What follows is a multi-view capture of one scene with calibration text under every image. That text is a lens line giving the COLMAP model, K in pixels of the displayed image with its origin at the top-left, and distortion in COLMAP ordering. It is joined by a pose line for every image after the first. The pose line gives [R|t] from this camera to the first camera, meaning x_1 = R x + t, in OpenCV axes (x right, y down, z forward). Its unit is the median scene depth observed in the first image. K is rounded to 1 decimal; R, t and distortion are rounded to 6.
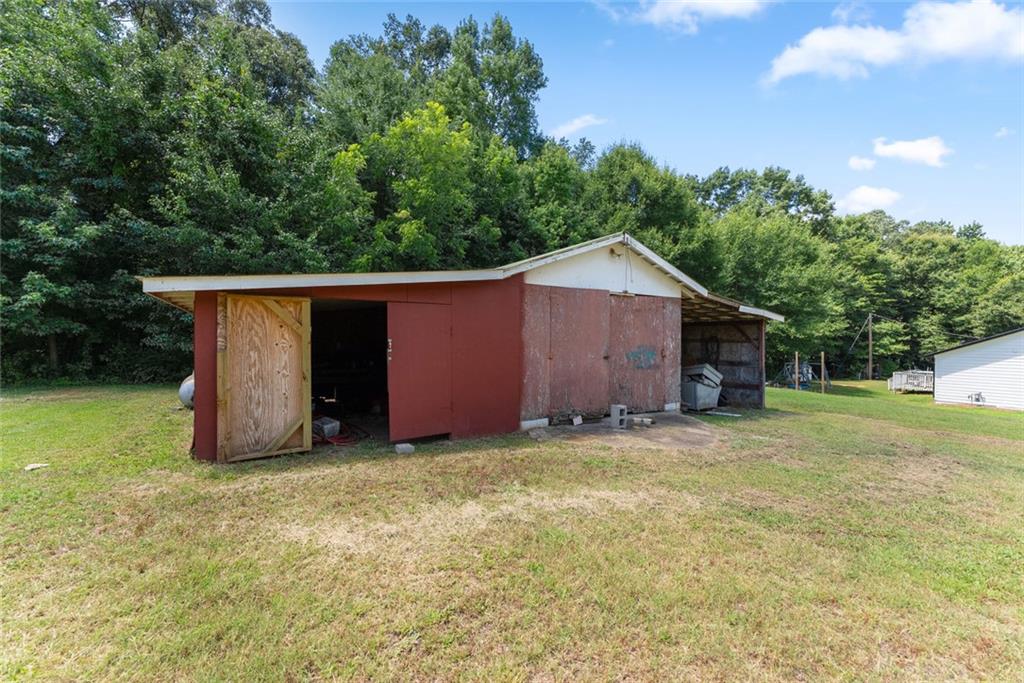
lens RADIAL K [[409.9, 0, 512.0], [0, 409.9, 341.5], [0, 0, 1]] dist [0.000587, 0.000120]
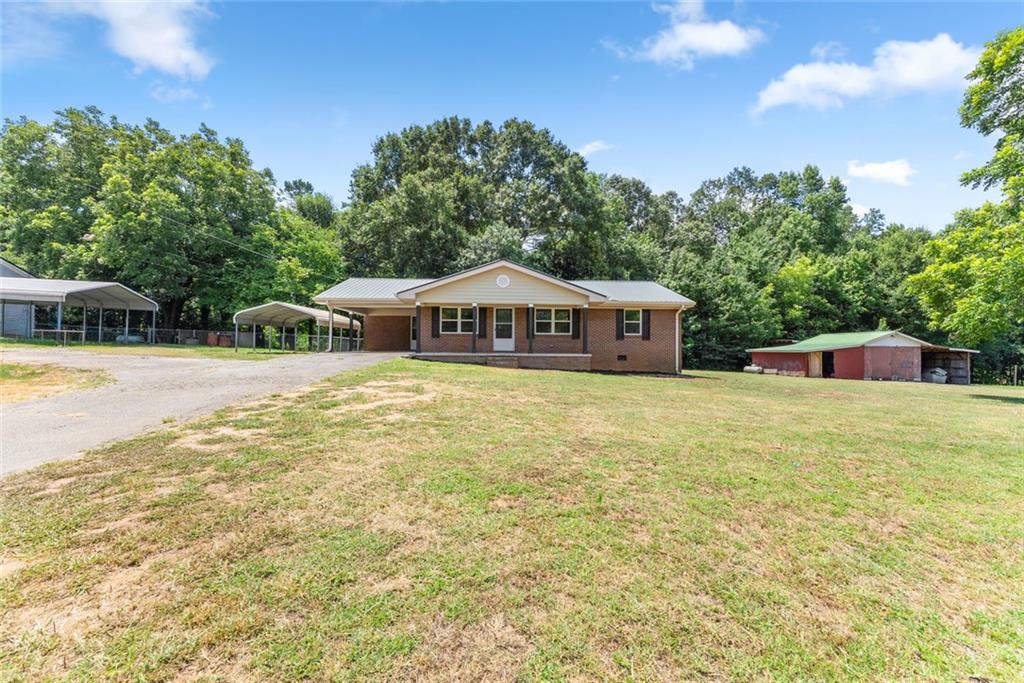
lens RADIAL K [[409.9, 0, 512.0], [0, 409.9, 341.5], [0, 0, 1]] dist [0.000587, 0.000120]
pose [[0.858321, 0.002175, -0.513108, -0.724626], [-0.010230, 0.999865, -0.012874, -0.070995], [0.513011, 0.016299, 0.858227, -3.554885]]
